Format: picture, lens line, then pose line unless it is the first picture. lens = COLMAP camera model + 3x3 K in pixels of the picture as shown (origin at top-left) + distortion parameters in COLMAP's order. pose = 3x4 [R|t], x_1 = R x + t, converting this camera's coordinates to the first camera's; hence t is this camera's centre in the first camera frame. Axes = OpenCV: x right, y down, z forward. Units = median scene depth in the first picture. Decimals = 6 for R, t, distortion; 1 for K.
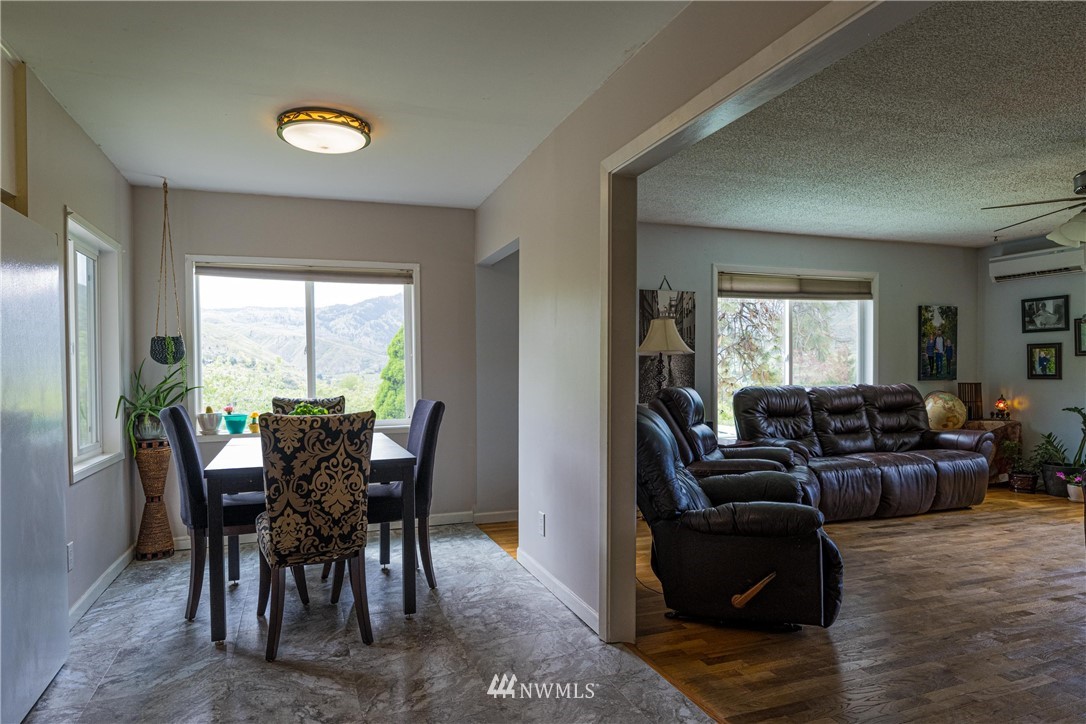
lens RADIAL K [[647.2, 0, 534.3], [0, 647.2, 379.2], [0, 0, 1]] dist [0.003898, -0.000293]
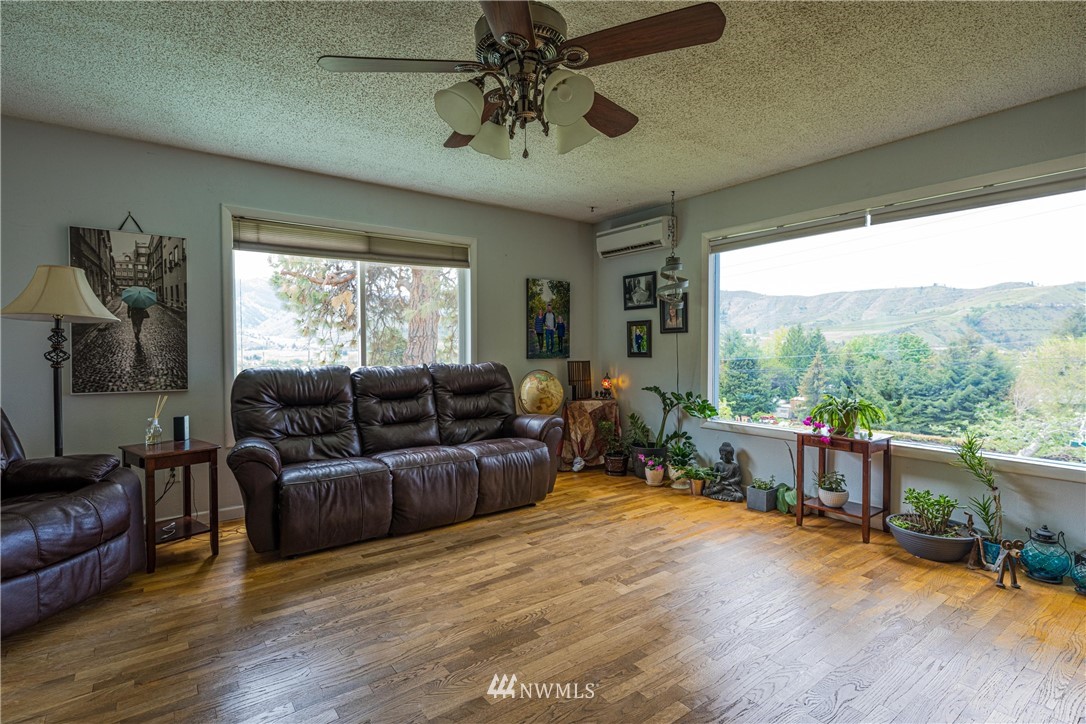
lens RADIAL K [[546.1, 0, 538.8], [0, 546.1, 363.5], [0, 0, 1]] dist [0.017713, -0.001378]
pose [[0.956217, -0.003021, 0.292644, 0.413511], [-0.001006, 0.999907, 0.013611, -0.001842], [-0.292658, -0.013309, 0.956125, 0.262625]]
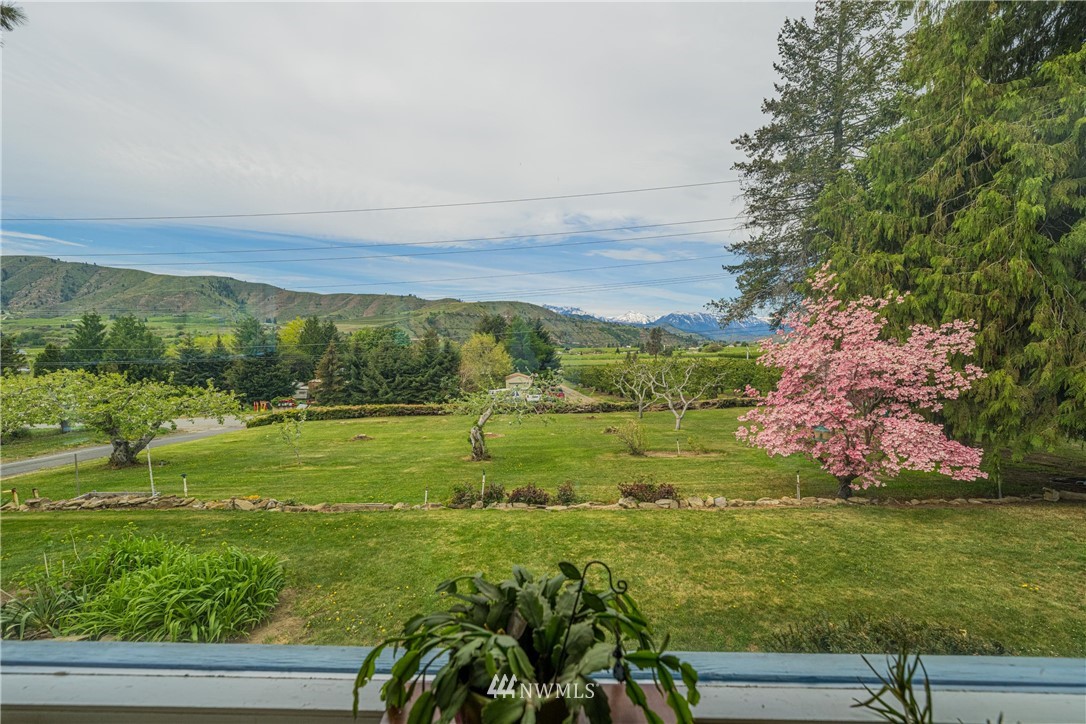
lens RADIAL K [[425.6, 0, 549.7], [0, 425.6, 360.0], [0, 0, 1]] dist [-0.002891, 0.000544]
pose [[0.322005, -0.030102, 0.946259, 0.814453], [-0.008054, 0.999371, 0.034532, -0.012034], [-0.946704, -0.018741, 0.321560, 0.696189]]
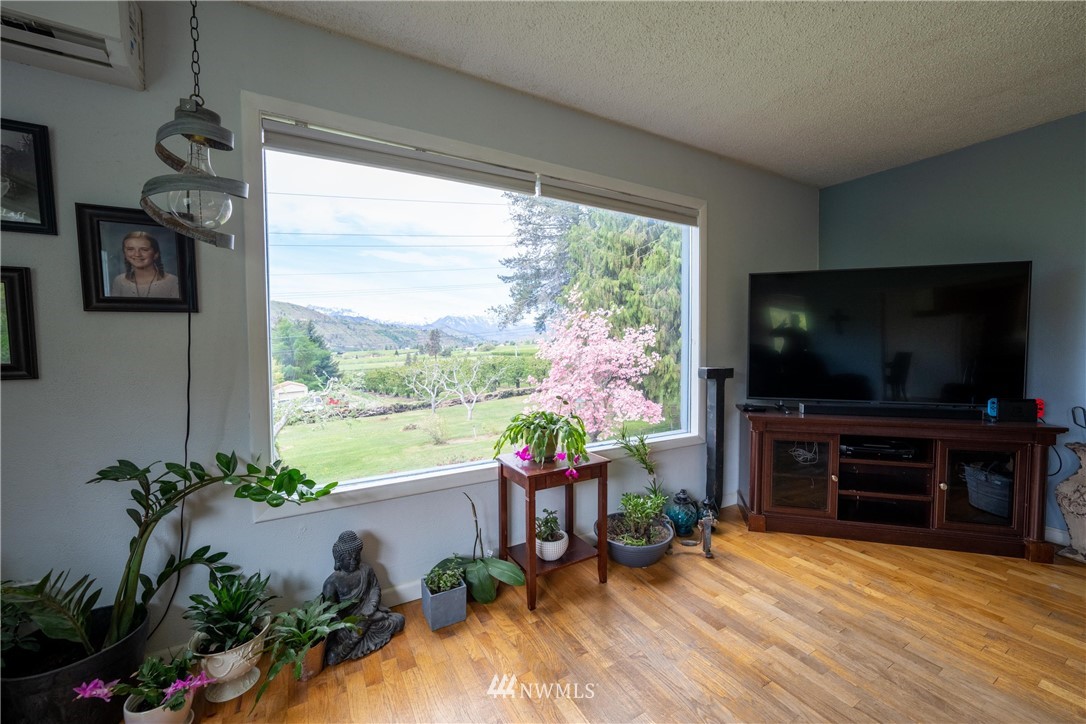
lens RADIAL K [[425.6, 0, 546.2], [0, 425.6, 359.0], [0, 0, 1]] dist [-0.002891, 0.000544]
pose [[-0.187648, -0.028406, 0.981826, 0.555238], [0.021595, 0.999221, 0.033037, -0.011631], [-0.981999, 0.027402, -0.186888, 0.791736]]
